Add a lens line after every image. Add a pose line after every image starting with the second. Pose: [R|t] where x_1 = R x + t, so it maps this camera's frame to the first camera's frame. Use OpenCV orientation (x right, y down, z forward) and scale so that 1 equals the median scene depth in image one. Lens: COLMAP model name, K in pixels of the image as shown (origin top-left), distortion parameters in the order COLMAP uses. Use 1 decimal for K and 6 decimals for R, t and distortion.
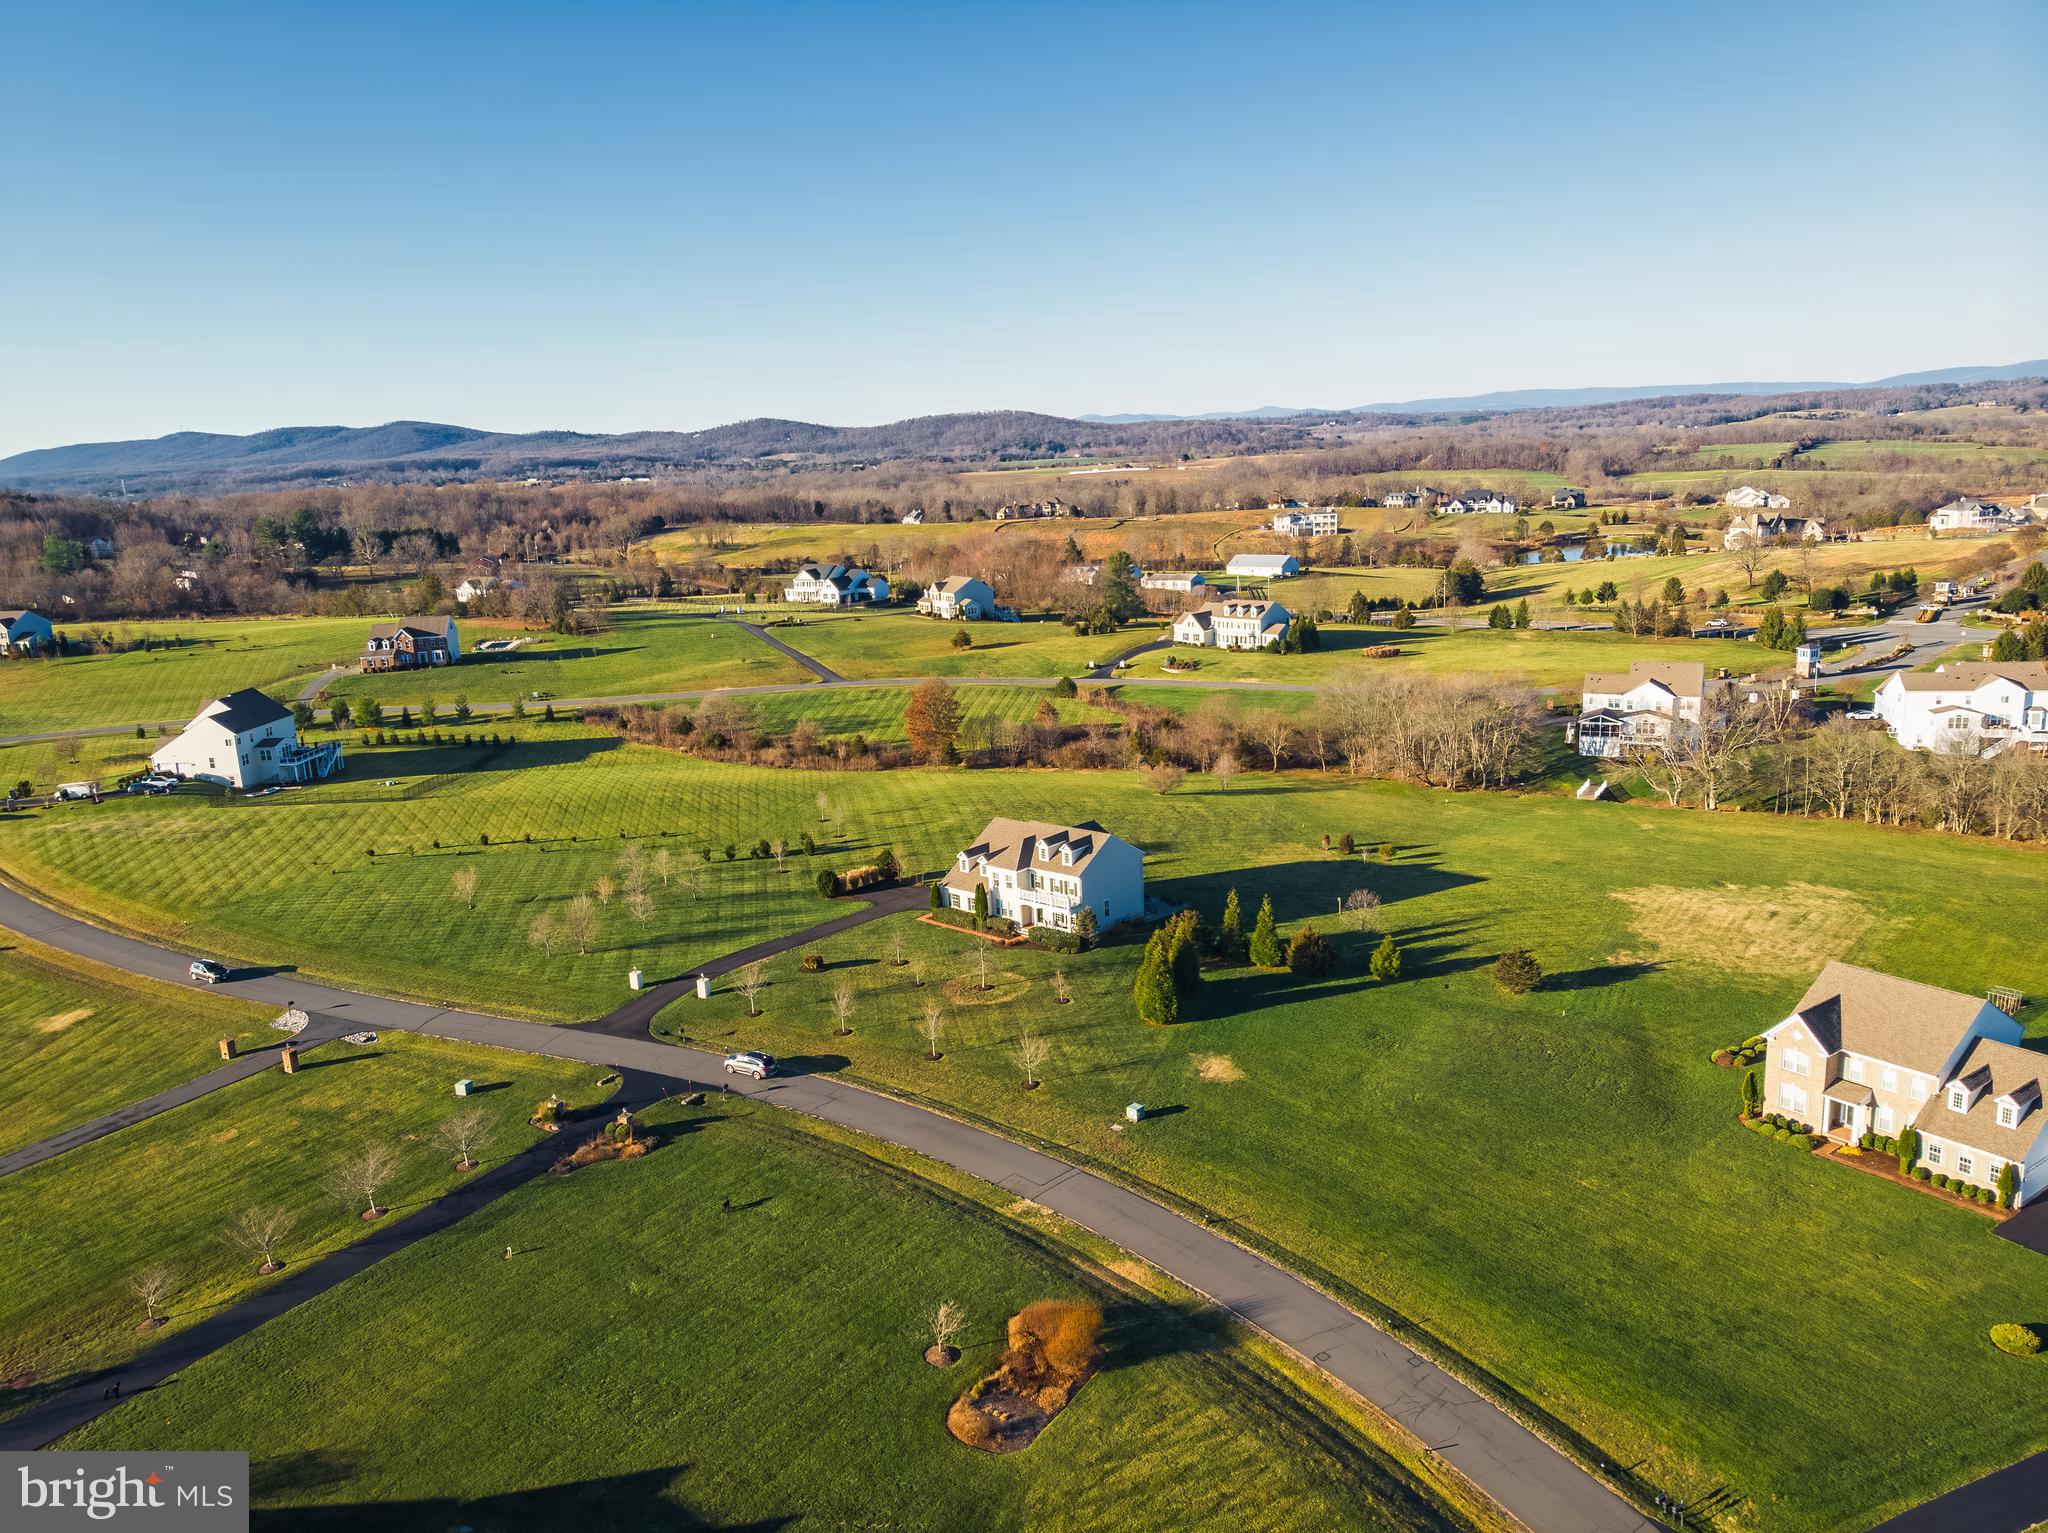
lens RADIAL K [[1513.7, 0, 1035.1], [0, 1513.7, 763.0], [0, 0, 1]] dist [-0.000186, -0.005019]
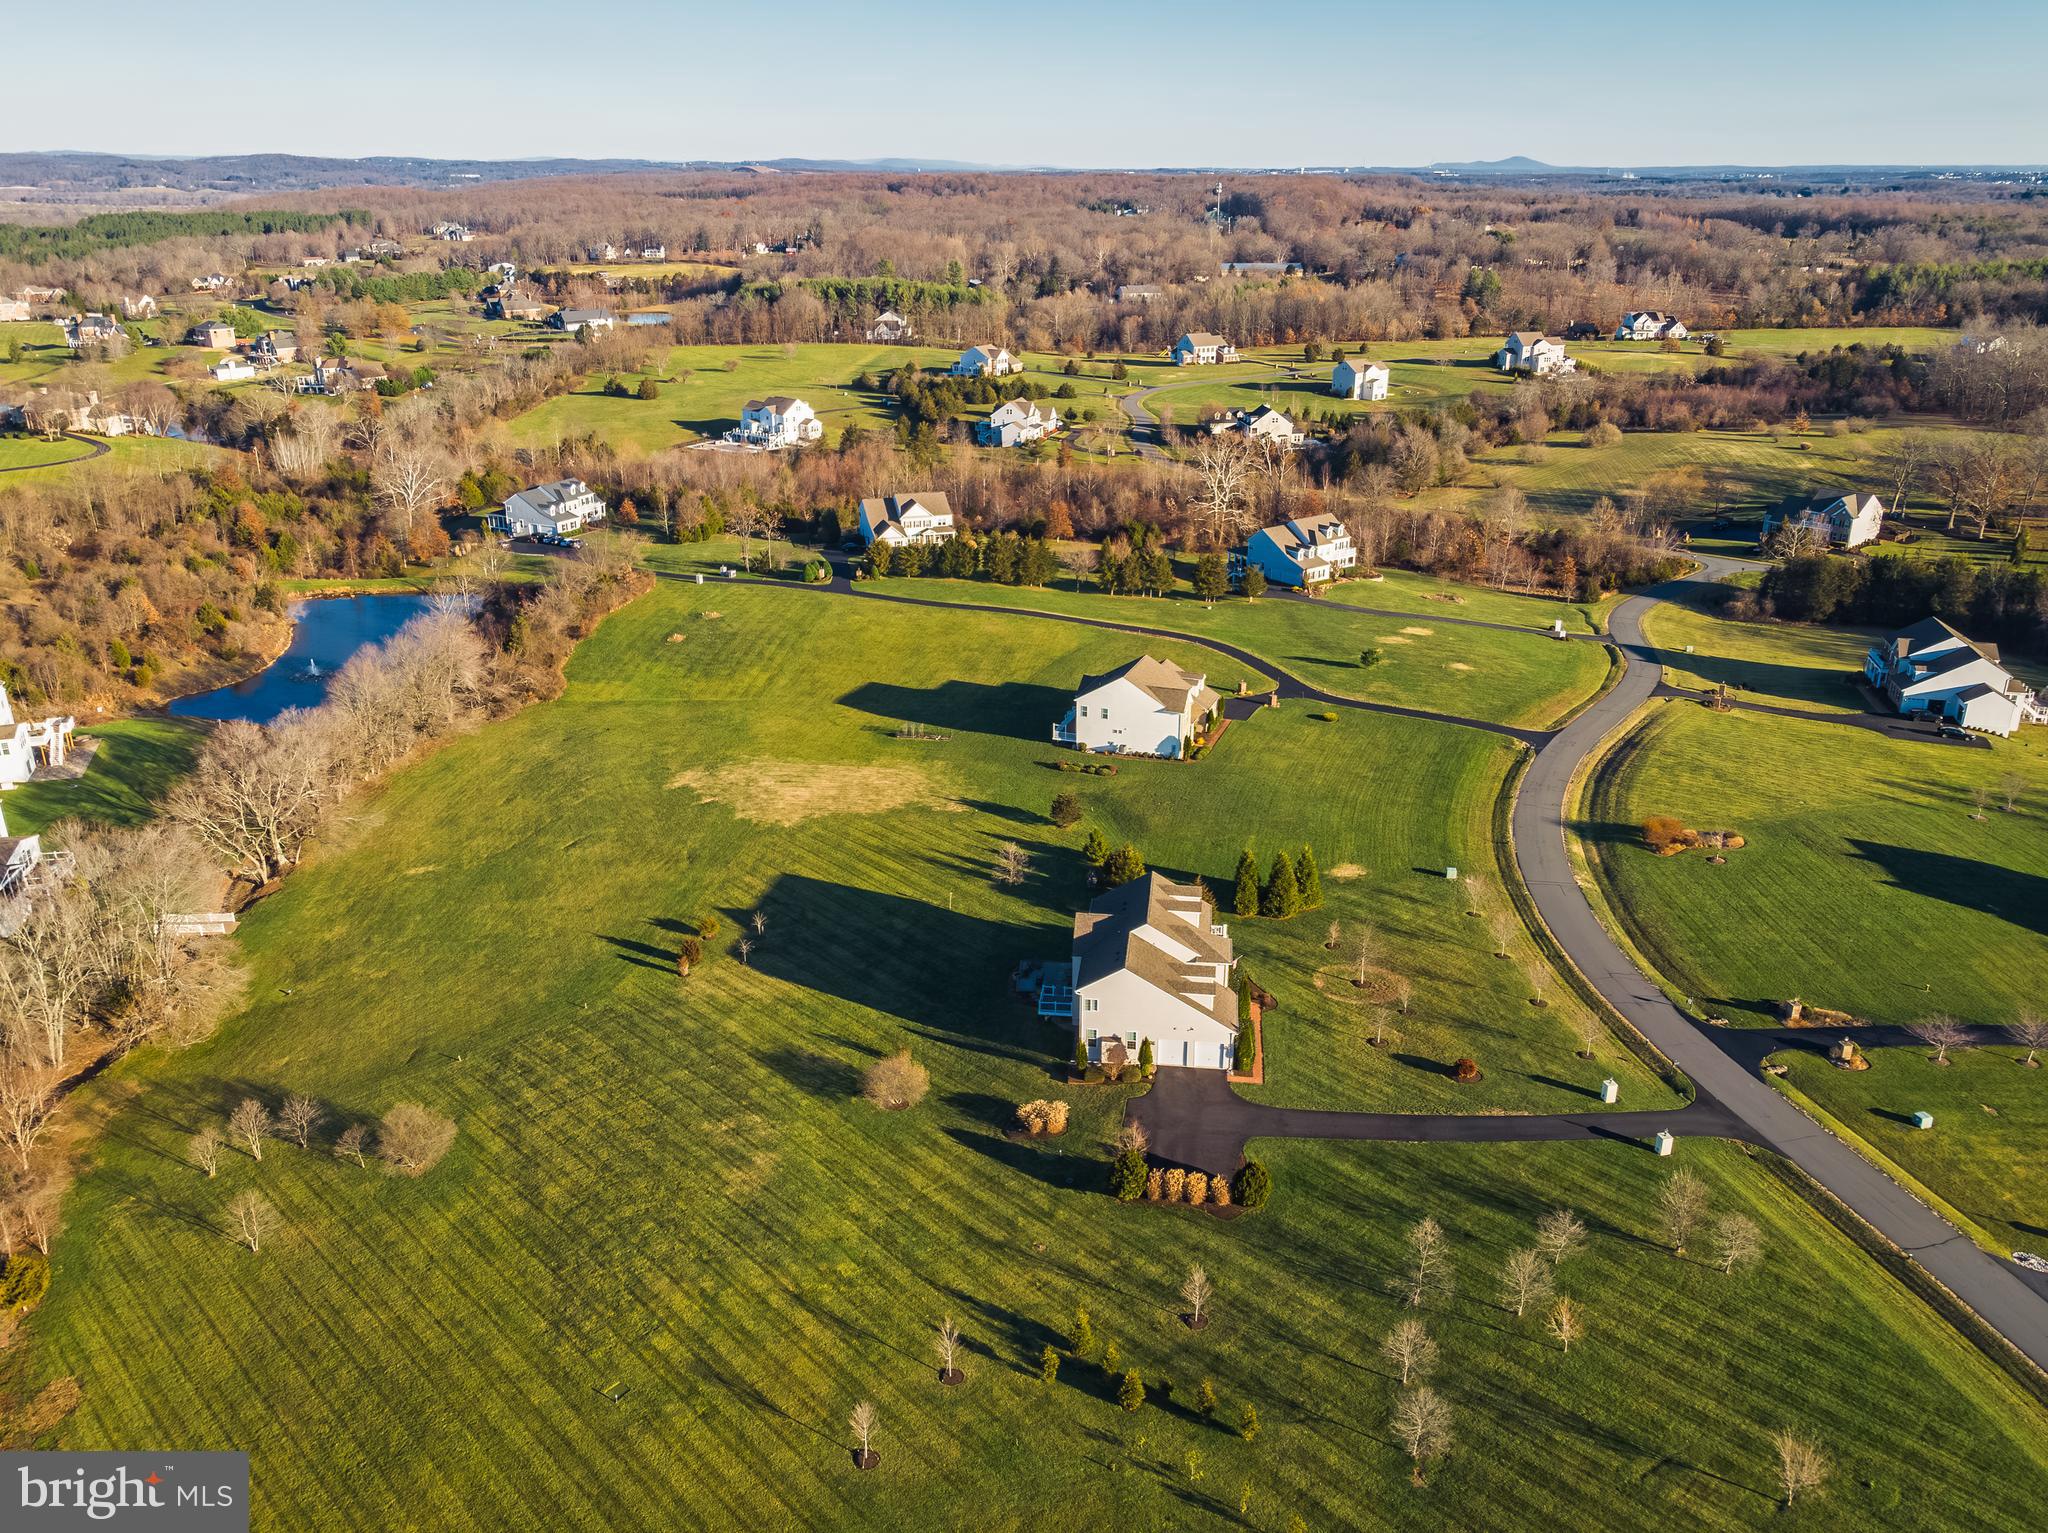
lens RADIAL K [[1571.6, 0, 1032.9], [0, 1571.6, 767.4], [0, 0, 1]] dist [-0.006618, -0.005667]
pose [[-0.575885, -0.248269, 0.778922, -0.399841], [0.194935, 0.883592, 0.425753, -0.270399], [-0.793950, 0.397024, -0.460451, 0.939521]]
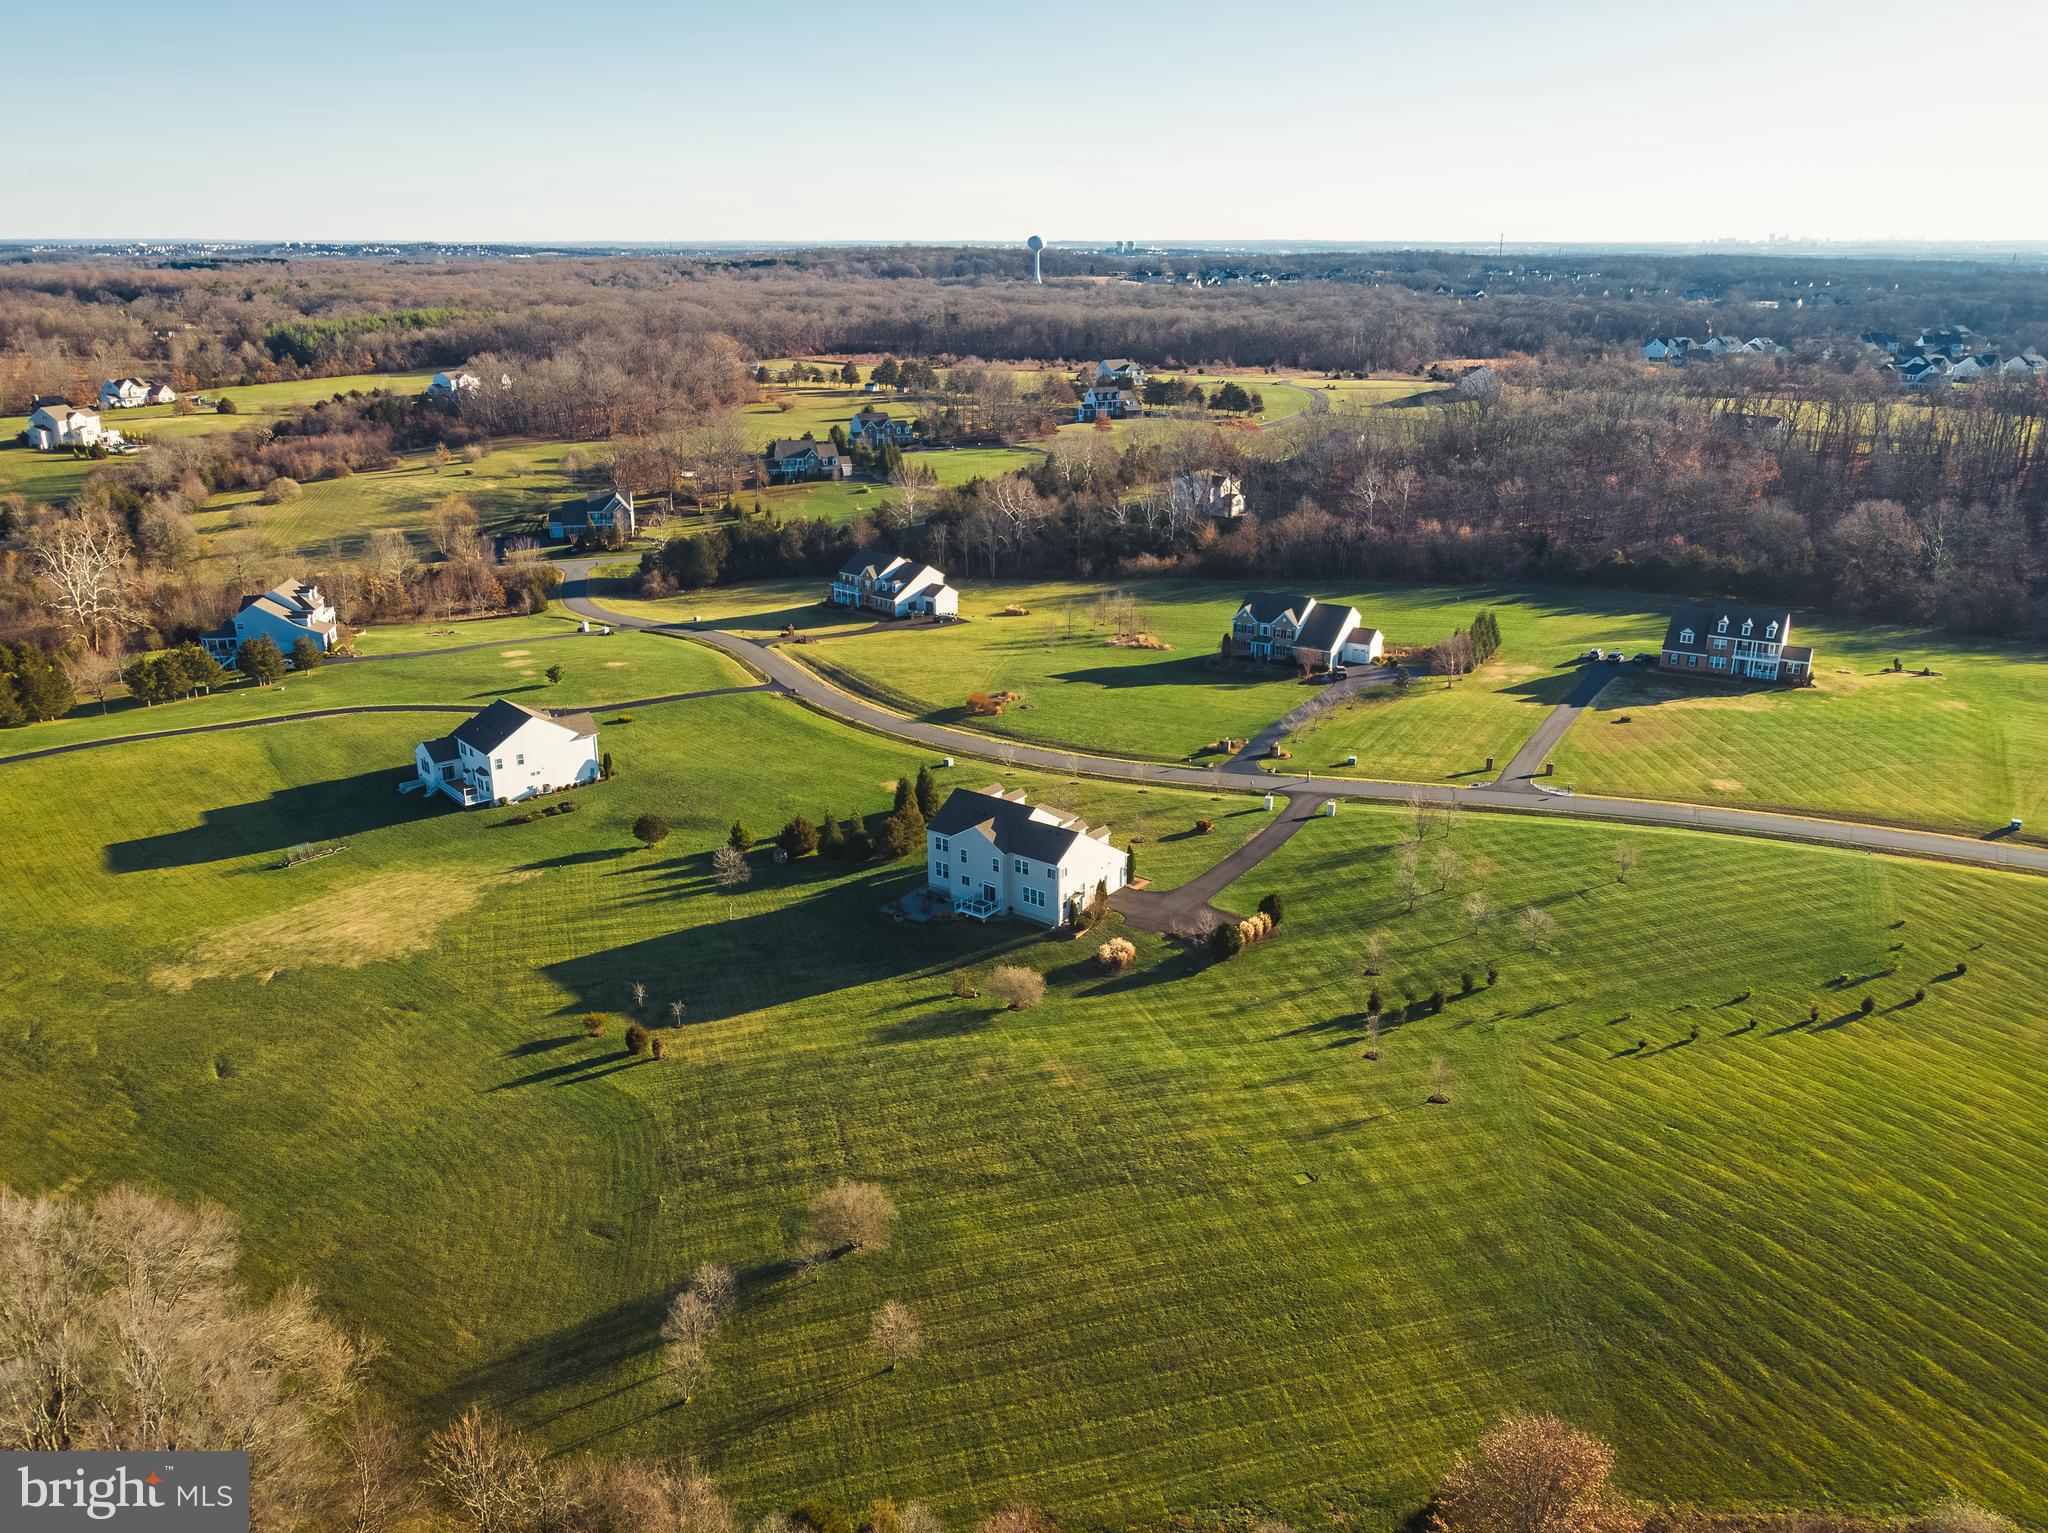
lens RADIAL K [[1552.8, 0, 1024.0], [0, 1552.8, 766.5], [0, 0, 1]] dist [0.001585, 0.000291]
pose [[-0.995009, 0.071383, -0.069722, 0.050936], [0.025794, 0.858986, 0.511348, -0.340292], [0.096392, 0.506998, -0.856541, 1.248298]]
